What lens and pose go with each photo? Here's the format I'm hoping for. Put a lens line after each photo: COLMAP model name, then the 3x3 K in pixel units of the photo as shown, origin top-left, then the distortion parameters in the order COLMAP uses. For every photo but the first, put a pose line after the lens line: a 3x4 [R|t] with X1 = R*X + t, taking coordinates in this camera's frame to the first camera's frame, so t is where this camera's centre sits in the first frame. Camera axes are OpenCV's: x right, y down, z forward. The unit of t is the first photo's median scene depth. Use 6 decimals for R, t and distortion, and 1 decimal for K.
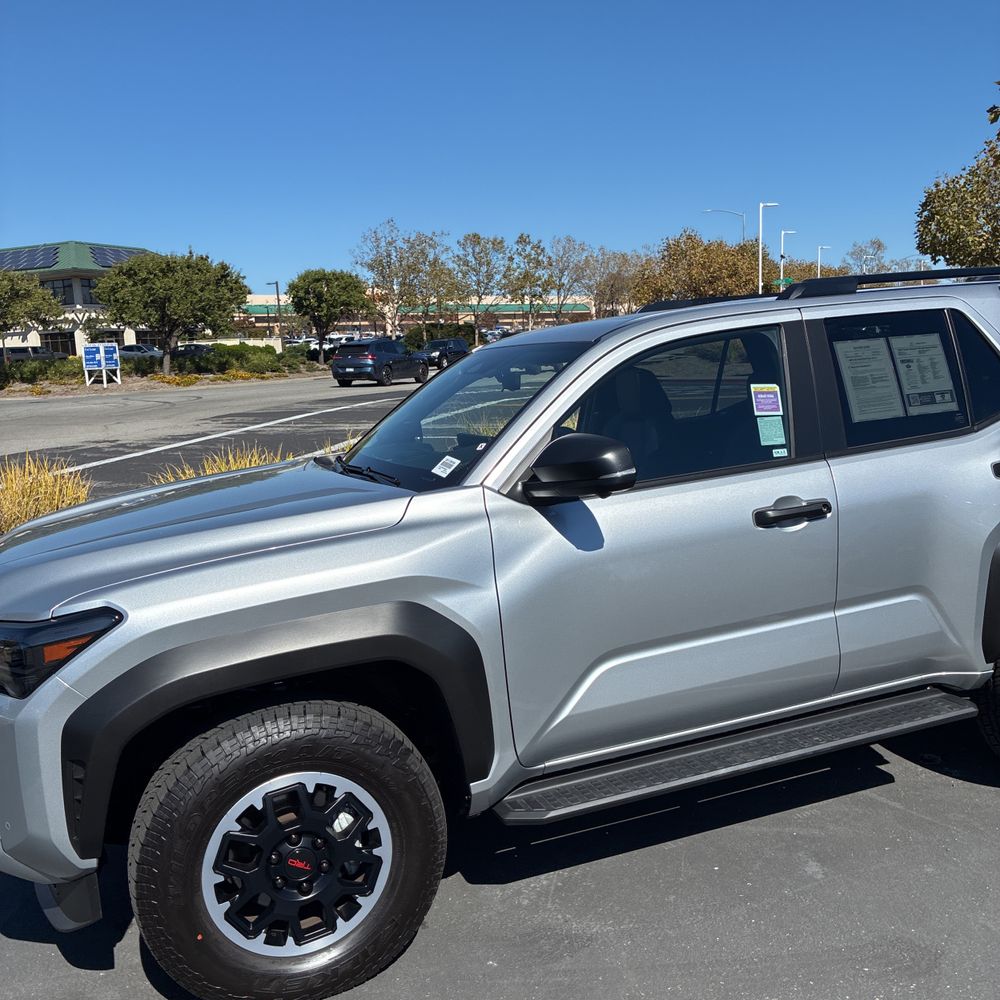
lens RADIAL K [[1014.4, 0, 497.3], [0, 1014.4, 496.1], [0, 0, 1]] dist [0.036490, -0.031972]
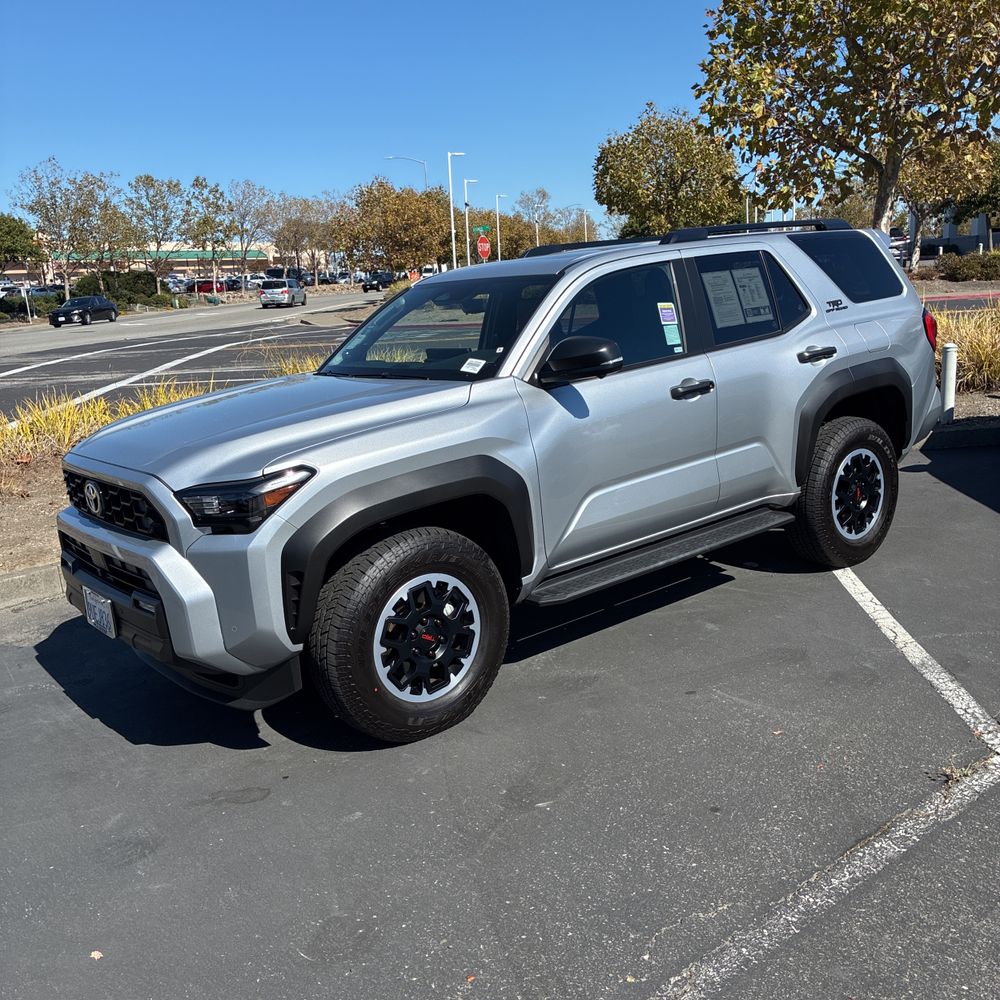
lens RADIAL K [[1014.4, 0, 497.3], [0, 1014.4, 496.1], [0, 0, 1]] dist [0.036490, -0.031972]
pose [[0.952209, -0.075545, 0.295956, -0.395750], [0.060681, 0.996406, 0.059104, 0.061502], [-0.299358, -0.038320, 0.953371, -0.310040]]
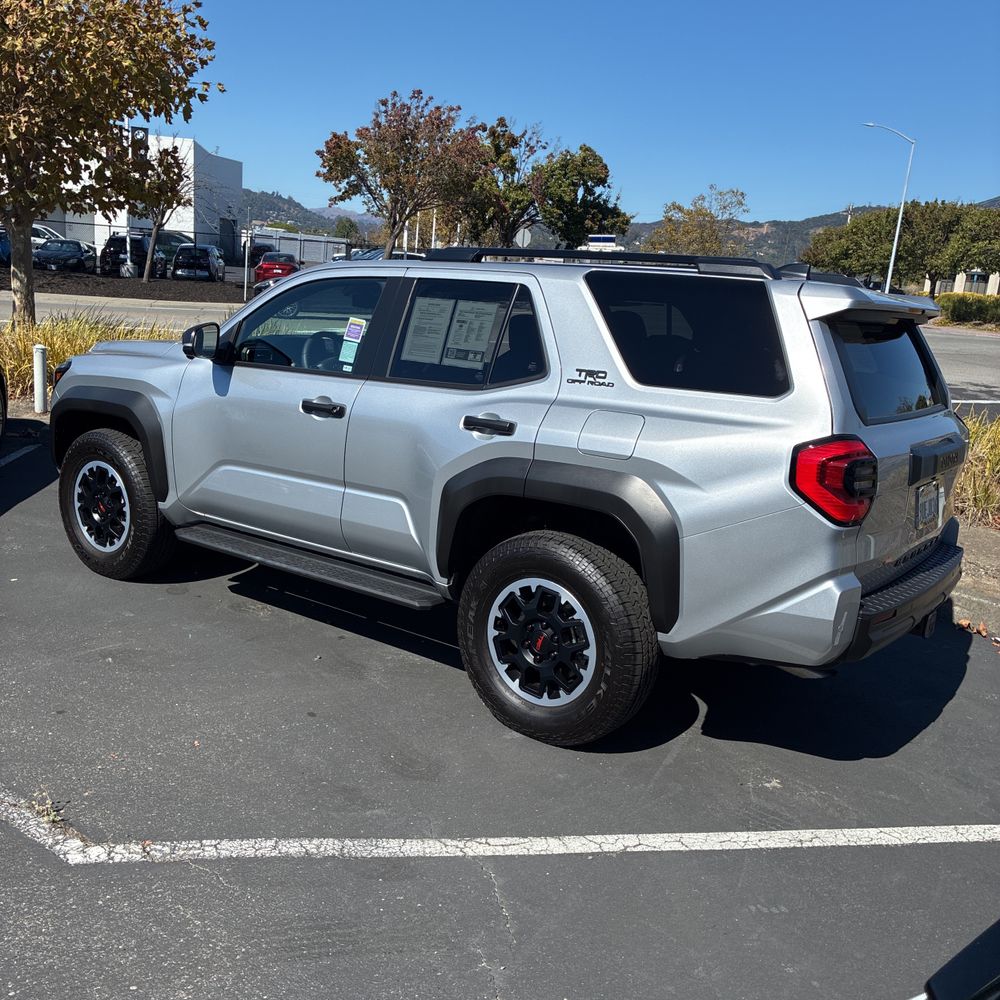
lens RADIAL K [[1028.4, 0, 526.2], [0, 1028.4, 501.9], [0, 0, 1]] dist [0.034520, -0.031393]
pose [[0.546220, 0.274700, -0.791318, 1.475776], [-0.225746, 0.958019, 0.176745, -0.160740], [0.806649, 0.082096, 0.585301, 0.359140]]
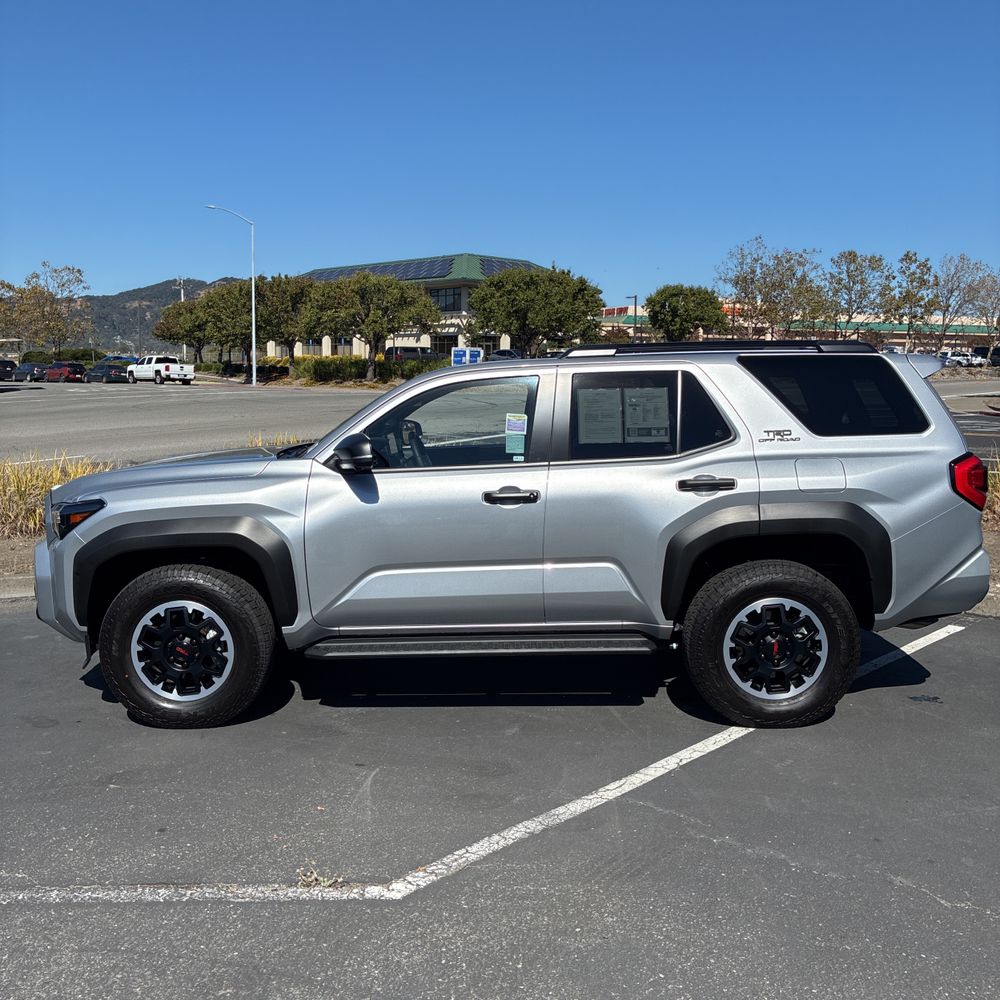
lens RADIAL K [[1014.4, 0, 497.3], [0, 1014.4, 496.1], [0, 0, 1]] dist [0.036490, -0.031972]
pose [[0.930521, 0.100426, -0.352200, 0.741036], [-0.104152, 0.994526, 0.008407, 0.004396], [0.351116, 0.028860, 0.935887, -0.415339]]
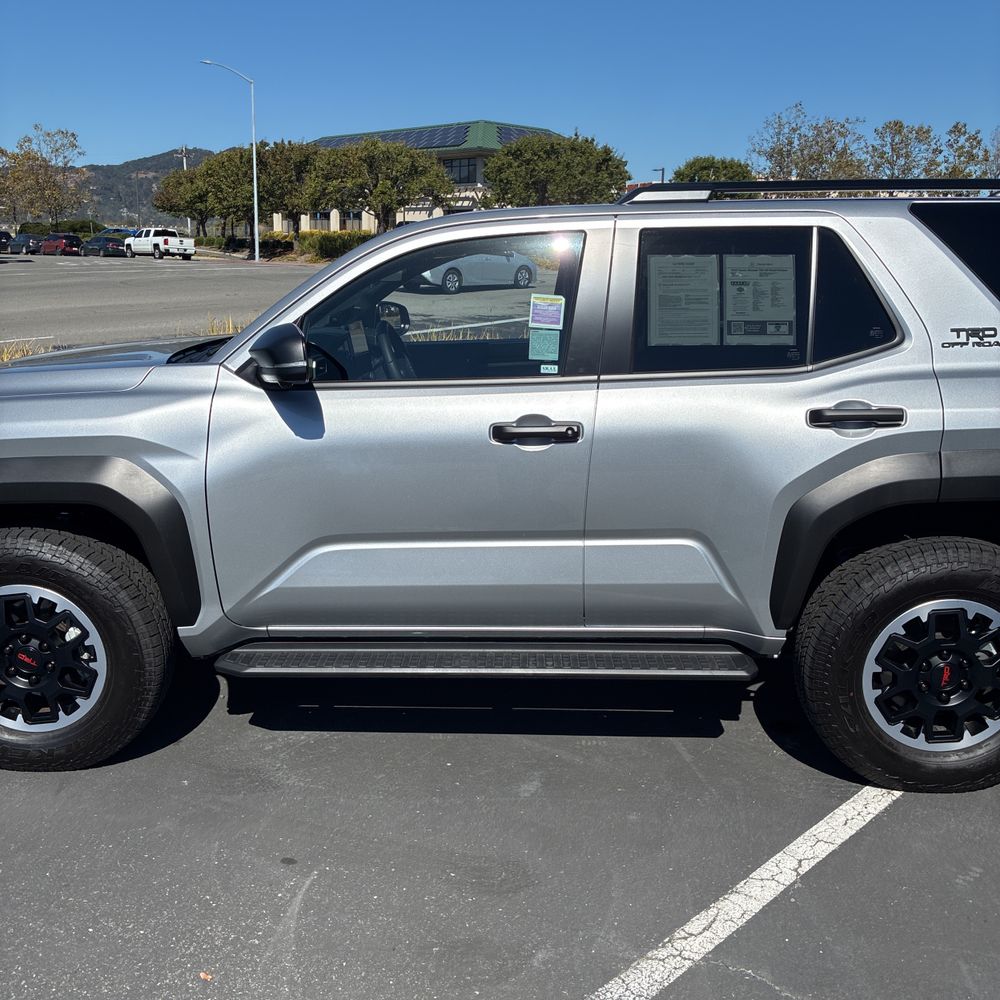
lens RADIAL K [[1018.9, 0, 489.9], [0, 1018.9, 521.1], [0, 0, 1]] dist [-0.006011, 0.045040]
pose [[0.921507, 0.163951, -0.352057, 0.547464], [-0.118713, 0.982046, 0.146604, -0.032918], [0.369772, -0.093303, 0.924426, 0.076478]]
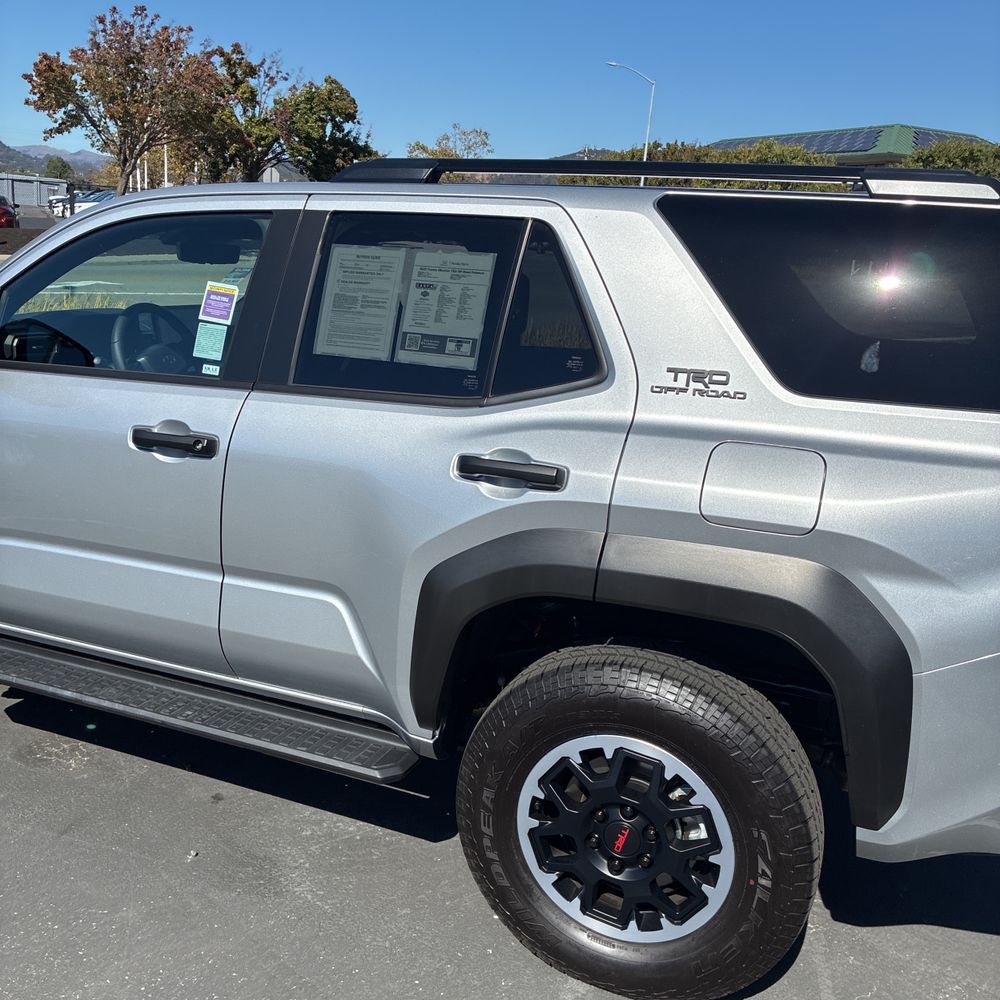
lens RADIAL K [[1031.9, 0, 498.4], [0, 1031.9, 508.9], [0, 0, 1]] dist [0.009400, 0.010194]
pose [[0.714966, 0.276276, -0.642258, 0.937646], [-0.204274, 0.961077, 0.186020, -0.127337], [0.668652, -0.001801, 0.743573, 0.502108]]
